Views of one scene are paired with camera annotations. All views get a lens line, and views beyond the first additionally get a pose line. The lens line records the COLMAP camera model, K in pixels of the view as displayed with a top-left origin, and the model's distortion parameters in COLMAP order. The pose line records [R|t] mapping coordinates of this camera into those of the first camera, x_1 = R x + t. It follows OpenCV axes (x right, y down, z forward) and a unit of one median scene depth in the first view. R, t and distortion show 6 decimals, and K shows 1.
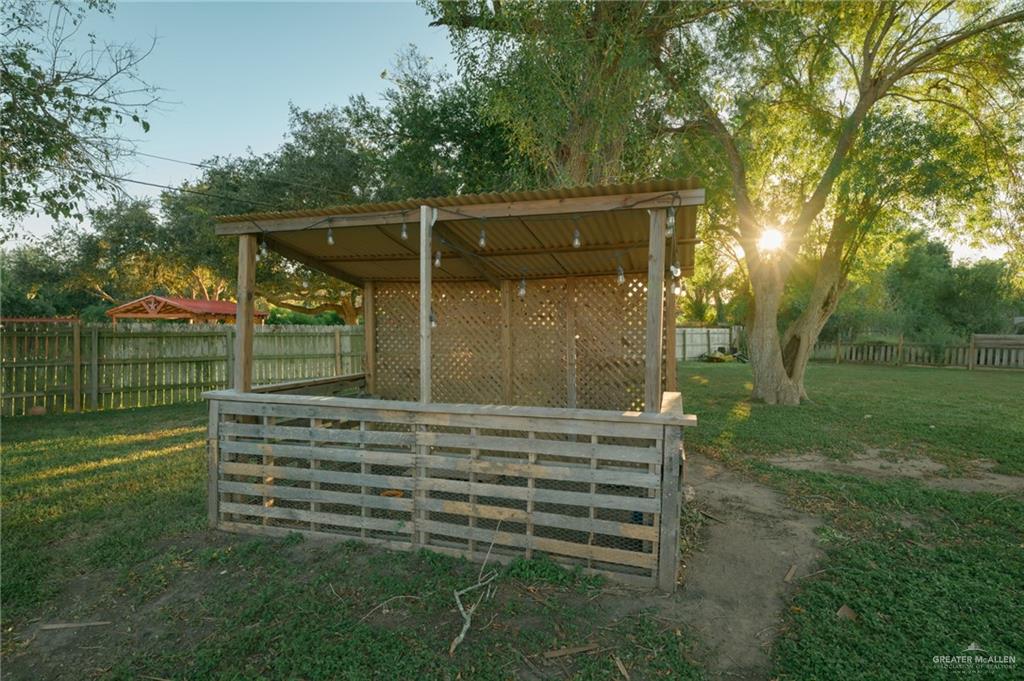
lens RADIAL K [[533.8, 0, 512.0], [0, 533.8, 340.5], [0, 0, 1]] dist [-0.001271, 0.000405]
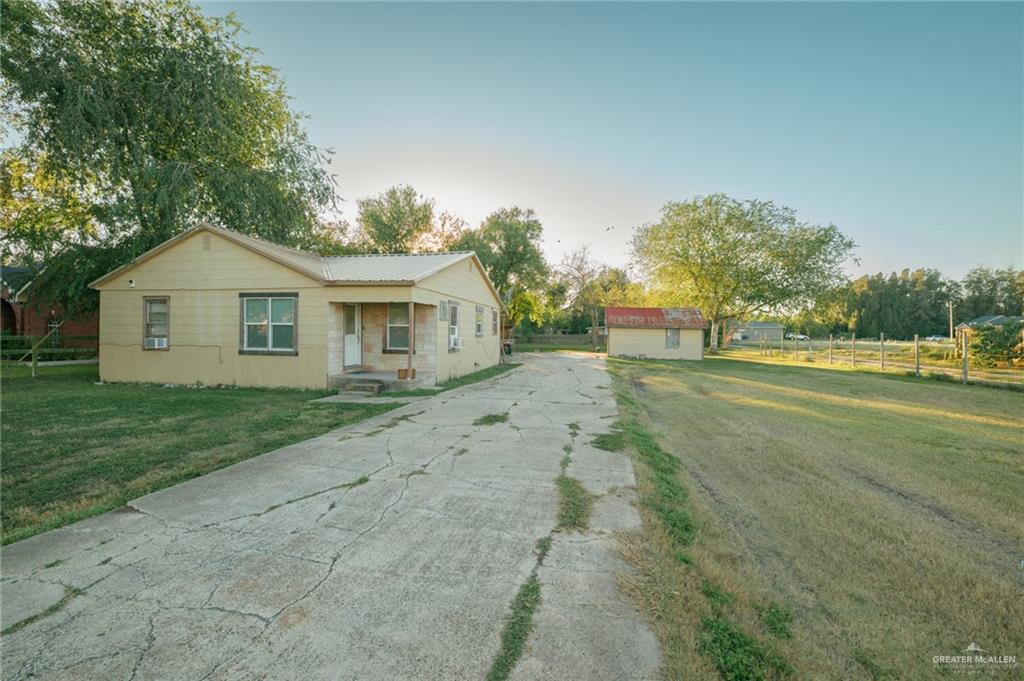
lens RADIAL K [[435.4, 0, 515.5], [0, 435.4, 333.7], [0, 0, 1]] dist [-0.000039, 0.000192]
pose [[0.807949, 0.000222, 0.589253, -1.729219], [0.007830, 0.999908, -0.011113, 0.027558], [-0.589201, 0.013593, 0.807872, -2.249418]]
